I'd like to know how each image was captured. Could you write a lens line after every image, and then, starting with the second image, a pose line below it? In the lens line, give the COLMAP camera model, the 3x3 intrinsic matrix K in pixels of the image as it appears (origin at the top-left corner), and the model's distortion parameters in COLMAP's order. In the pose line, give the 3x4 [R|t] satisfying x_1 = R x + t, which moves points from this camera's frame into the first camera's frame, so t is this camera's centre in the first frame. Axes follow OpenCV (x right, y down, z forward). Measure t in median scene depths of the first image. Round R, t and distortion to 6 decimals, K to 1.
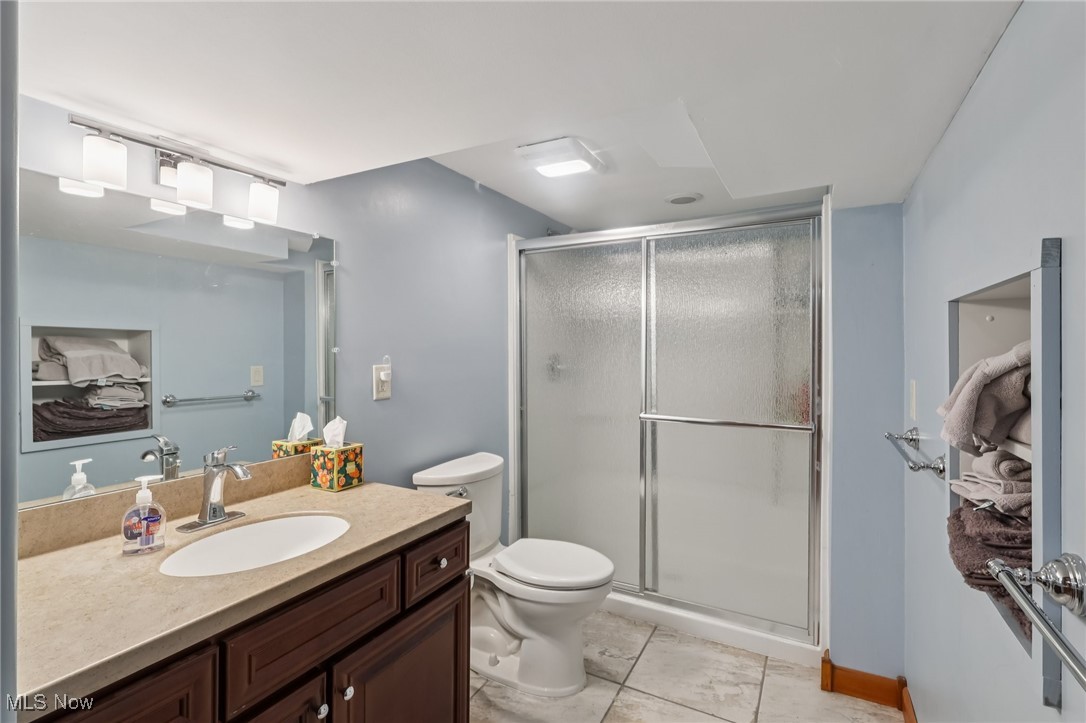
lens RADIAL K [[506.7, 0, 541.7], [0, 506.7, 353.2], [0, 0, 1]] dist [0.001862, 0.001057]
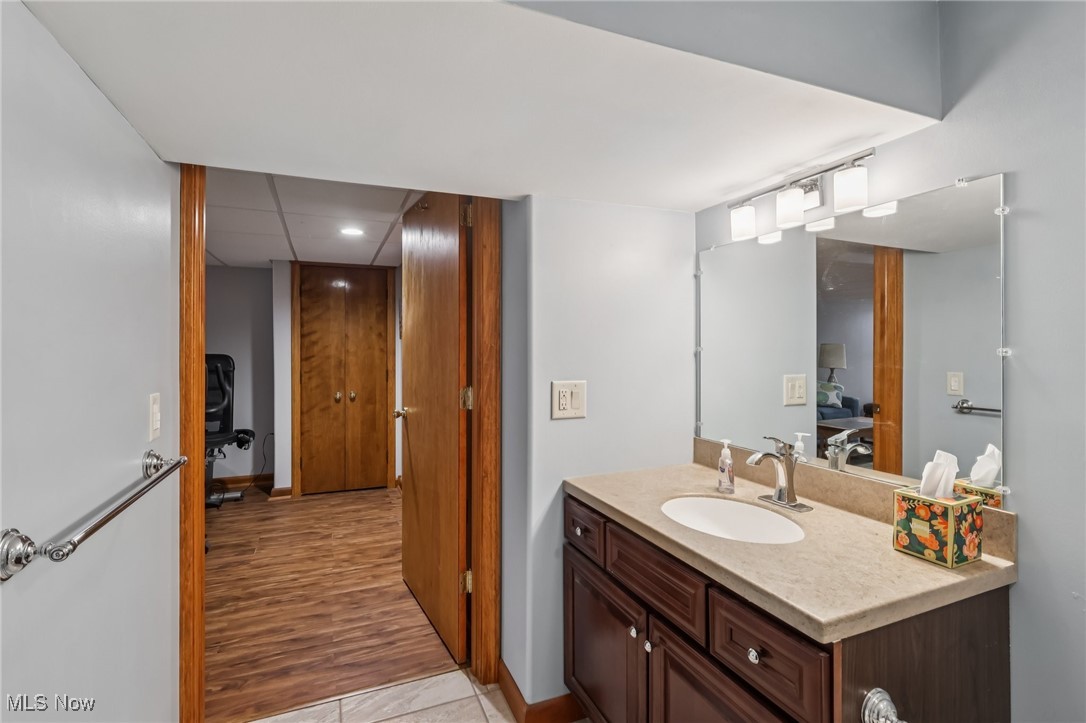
lens RADIAL K [[506.7, 0, 540.9], [0, 506.7, 353.2], [0, 0, 1]] dist [0.001862, 0.001057]
pose [[-0.622755, 0.006427, -0.782391, 0.532224], [-0.005337, 0.999908, 0.012462, -0.011839], [0.782399, 0.011936, -0.622663, 1.194141]]
